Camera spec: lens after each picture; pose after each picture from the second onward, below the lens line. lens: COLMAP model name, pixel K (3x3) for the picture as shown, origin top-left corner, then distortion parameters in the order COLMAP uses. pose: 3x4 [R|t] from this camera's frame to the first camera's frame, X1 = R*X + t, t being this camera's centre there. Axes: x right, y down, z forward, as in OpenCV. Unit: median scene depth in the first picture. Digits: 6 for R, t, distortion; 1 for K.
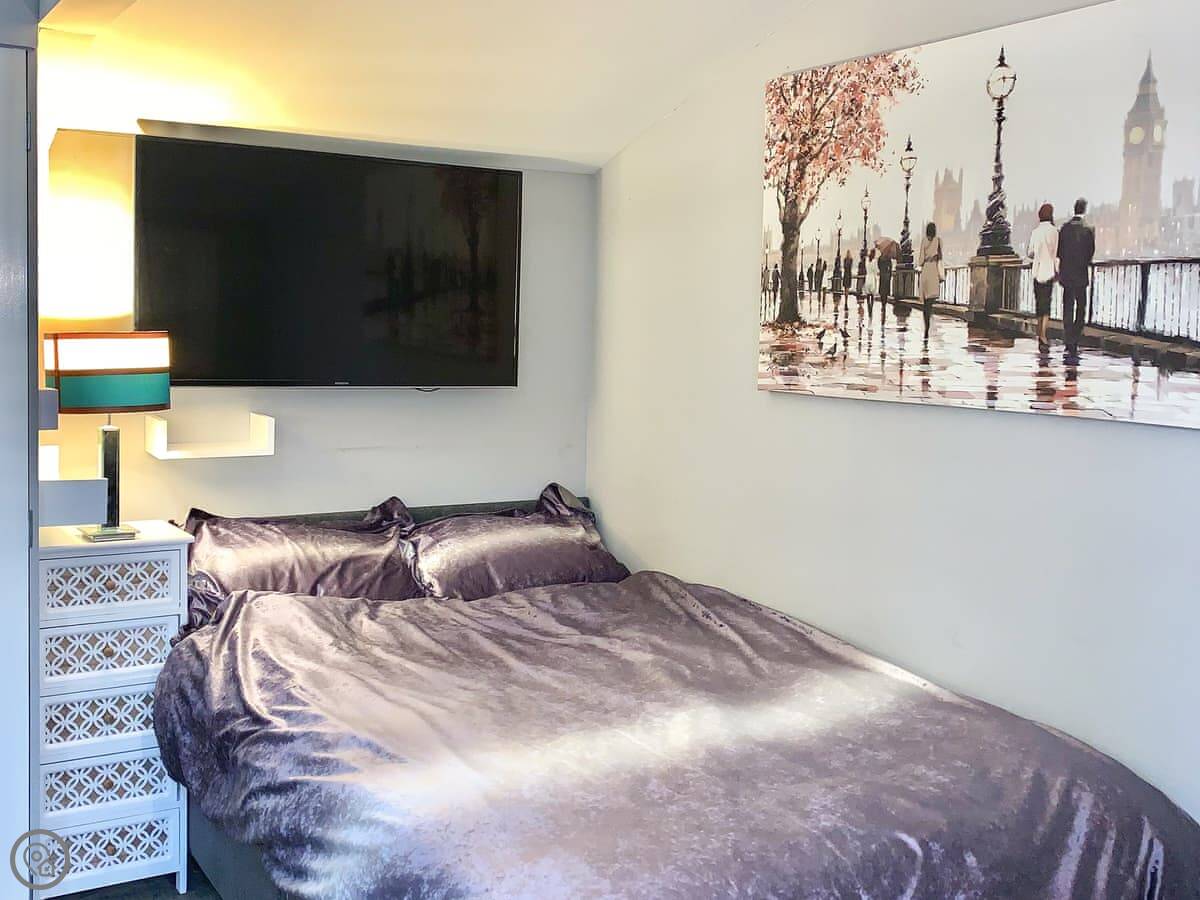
lens RADIAL K [[1410.0, 0, 603.1], [0, 1410.0, 420.9], [0, 0, 1]] dist [0.185694, -0.514275]
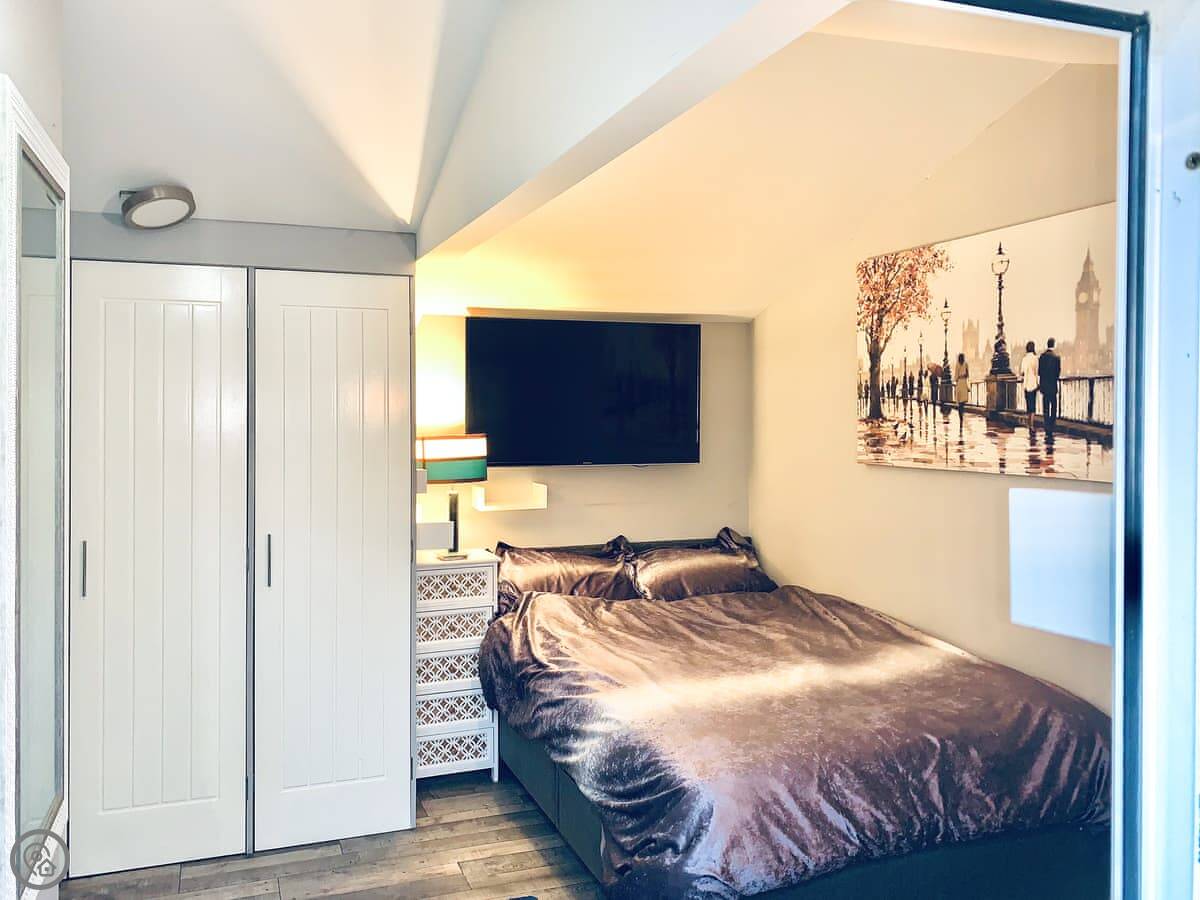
lens RADIAL K [[1175.9, 0, 599.2], [0, 1175.9, 478.1], [0, 0, 1]] dist [0.064454, -0.013202]
pose [[0.984207, -0.013808, -0.176482, 0.064879], [0.011691, 0.999847, -0.013031, 0.007634], [0.176635, 0.010762, 0.984218, -0.313425]]
